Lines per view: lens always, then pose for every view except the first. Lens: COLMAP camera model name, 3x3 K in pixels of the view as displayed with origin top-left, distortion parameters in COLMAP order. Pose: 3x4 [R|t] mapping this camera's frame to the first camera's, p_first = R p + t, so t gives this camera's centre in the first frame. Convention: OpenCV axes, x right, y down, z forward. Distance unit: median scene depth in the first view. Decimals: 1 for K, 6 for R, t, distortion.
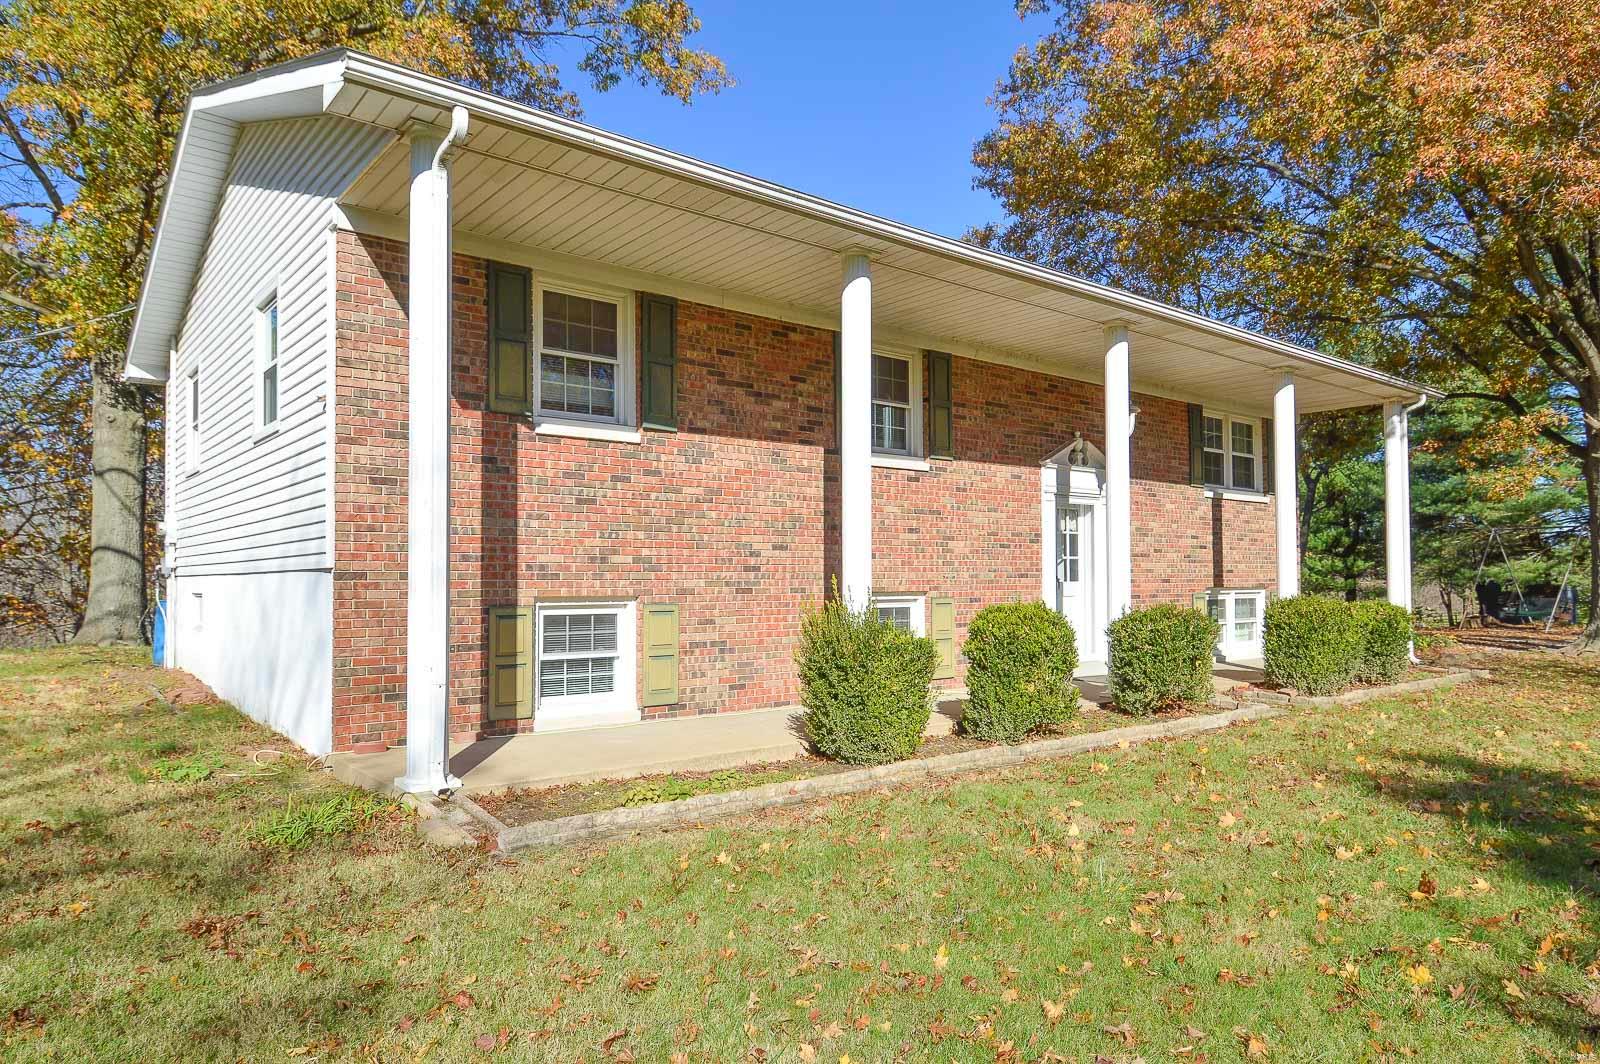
lens RADIAL K [[1002.0, 0, 797.9], [0, 1002.0, 554.7], [0, 0, 1]] dist [0.018070, -0.025102]
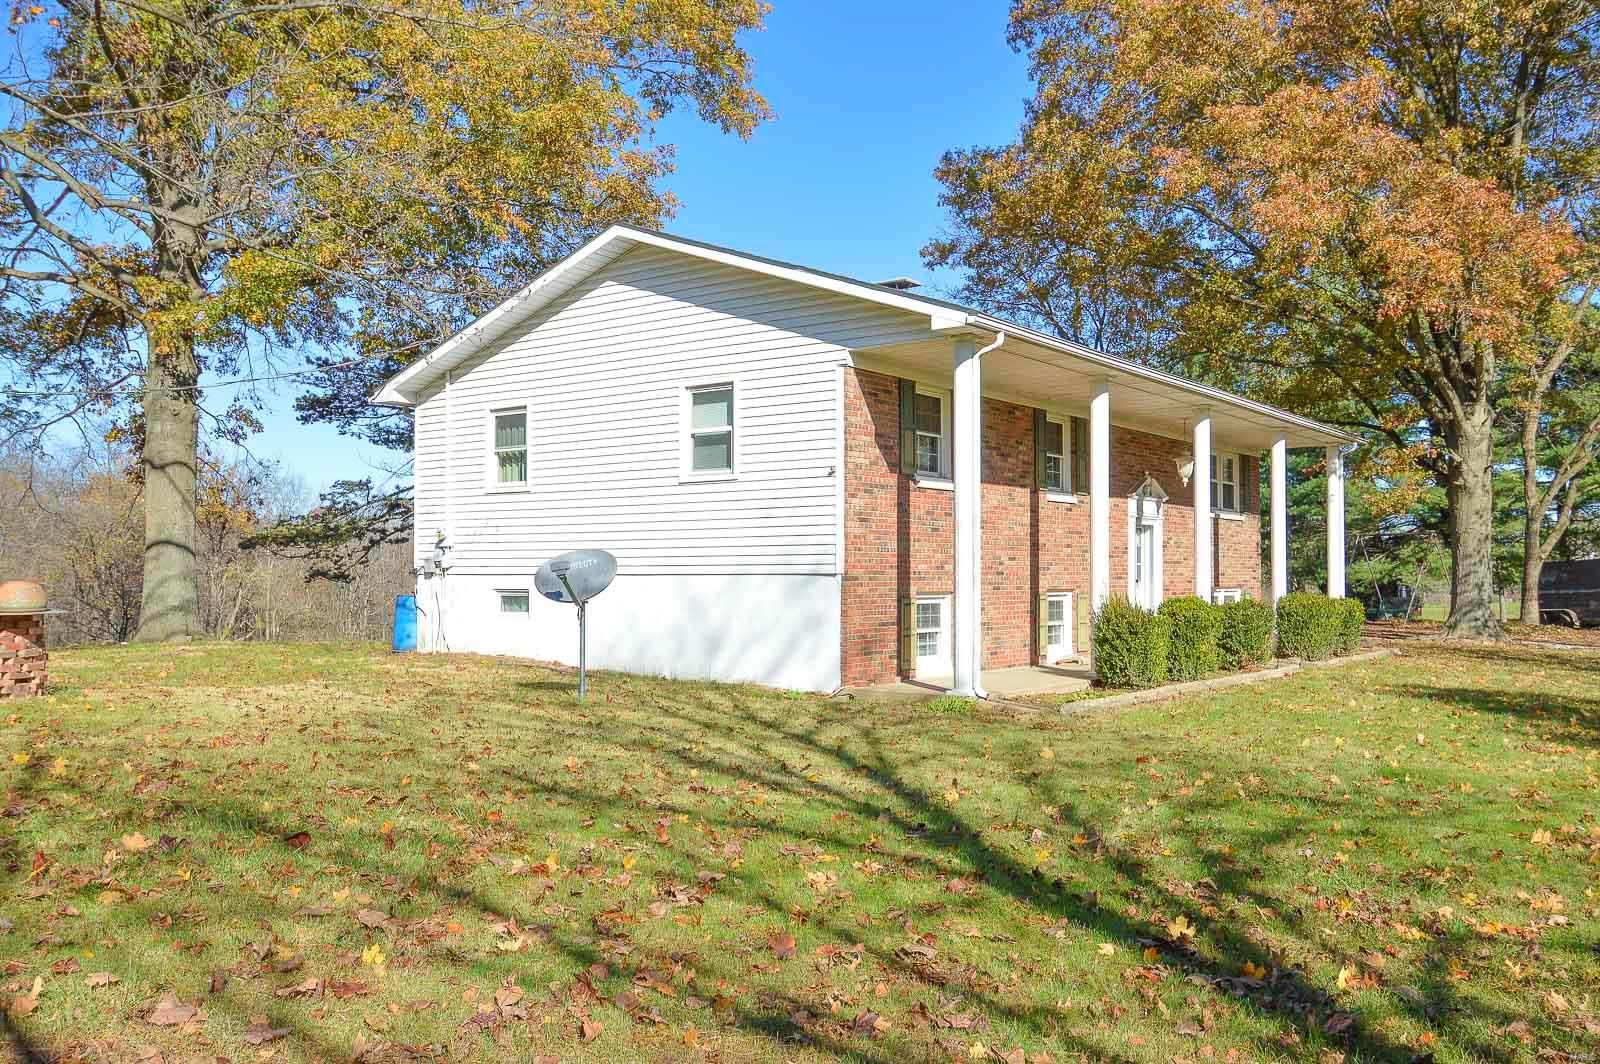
lens RADIAL K [[1301.5, 0, 800.0], [0, 1301.5, 532.0], [0, 0, 1]] dist [-0.000971, 0.000991]
pose [[0.971840, 0.013805, 0.235237, -0.670598], [-0.012031, 0.999887, -0.008977, -0.022391], [-0.235334, 0.005894, 0.971897, -0.676904]]
